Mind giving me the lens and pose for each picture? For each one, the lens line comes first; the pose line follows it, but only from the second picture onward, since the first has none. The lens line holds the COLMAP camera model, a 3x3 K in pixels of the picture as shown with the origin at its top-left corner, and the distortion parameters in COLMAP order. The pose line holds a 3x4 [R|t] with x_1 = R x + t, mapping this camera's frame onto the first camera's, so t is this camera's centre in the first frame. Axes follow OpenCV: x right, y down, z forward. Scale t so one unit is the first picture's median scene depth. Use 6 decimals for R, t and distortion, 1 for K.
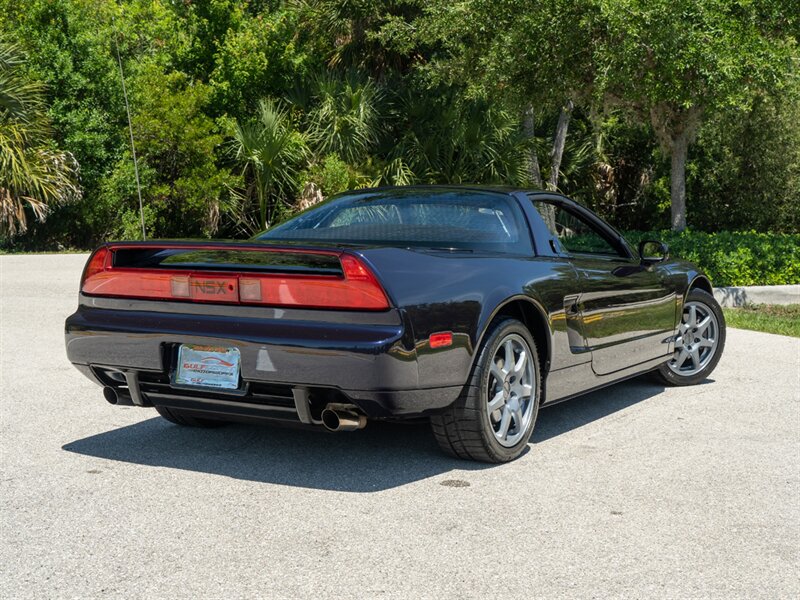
lens RADIAL K [[1290.5, 0, 408.5], [0, 1290.5, 300.6], [0, 0, 1]] dist [0.035034, 0.006363]
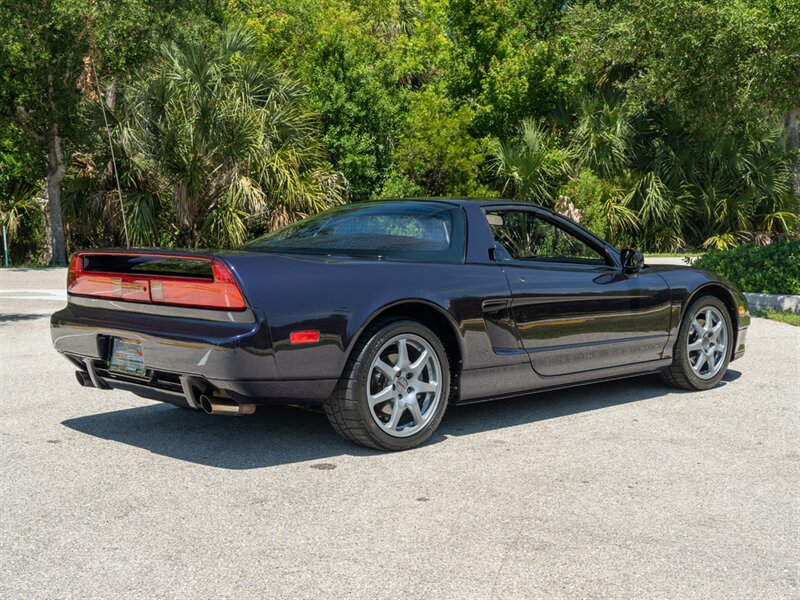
lens RADIAL K [[1201.2, 0, 396.7], [0, 1201.2, 317.1], [0, 0, 1]] dist [0.012564, 0.066925]
pose [[0.958056, 0.015699, -0.286151, 0.085679], [-0.013299, 0.999858, 0.010327, 0.000274], [0.286273, -0.006088, 0.958129, 0.005688]]
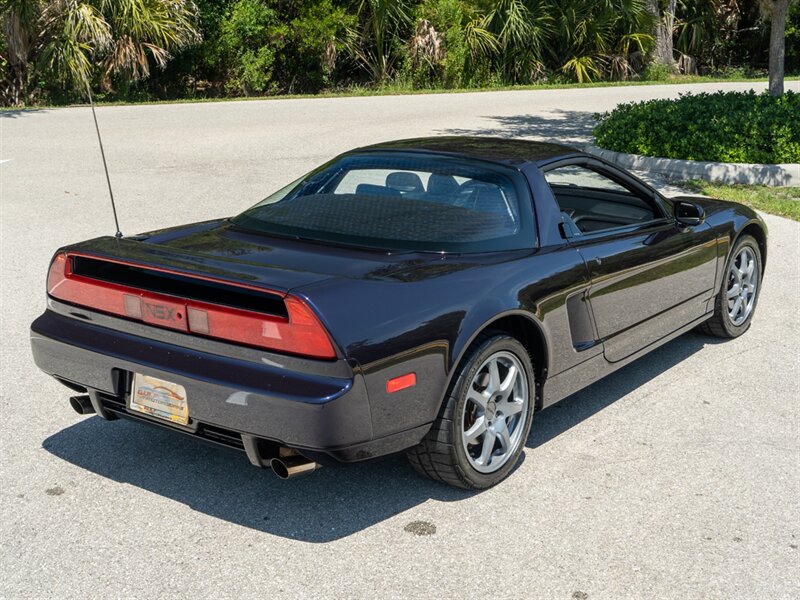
lens RADIAL K [[1197.4, 0, 407.2], [0, 1197.4, 288.5], [0, 0, 1]] dist [0.012846, 0.053956]
pose [[0.993095, 0.017493, -0.116004, 0.027050], [0.001288, 0.987136, 0.159878, -0.036402], [0.117308, -0.158924, 0.980297, 0.039937]]
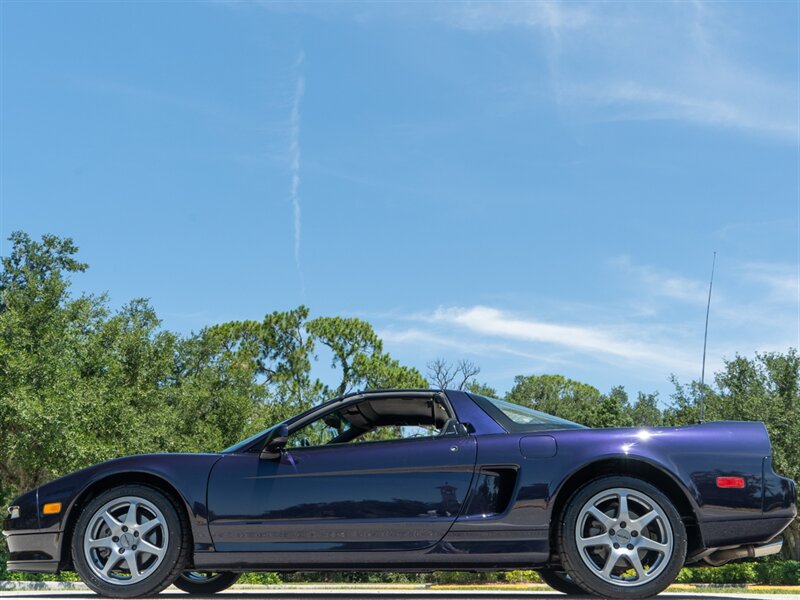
lens RADIAL K [[902.6, 0, 399.2], [0, 902.6, 299.5], [0, 0, 1]] dist [-0.006235, -0.014945]
pose [[0.769469, 0.182621, 0.612019, -0.124737], [0.067351, 0.929706, -0.362093, 0.061337], [-0.635123, 0.319839, 0.703080, -0.141087]]
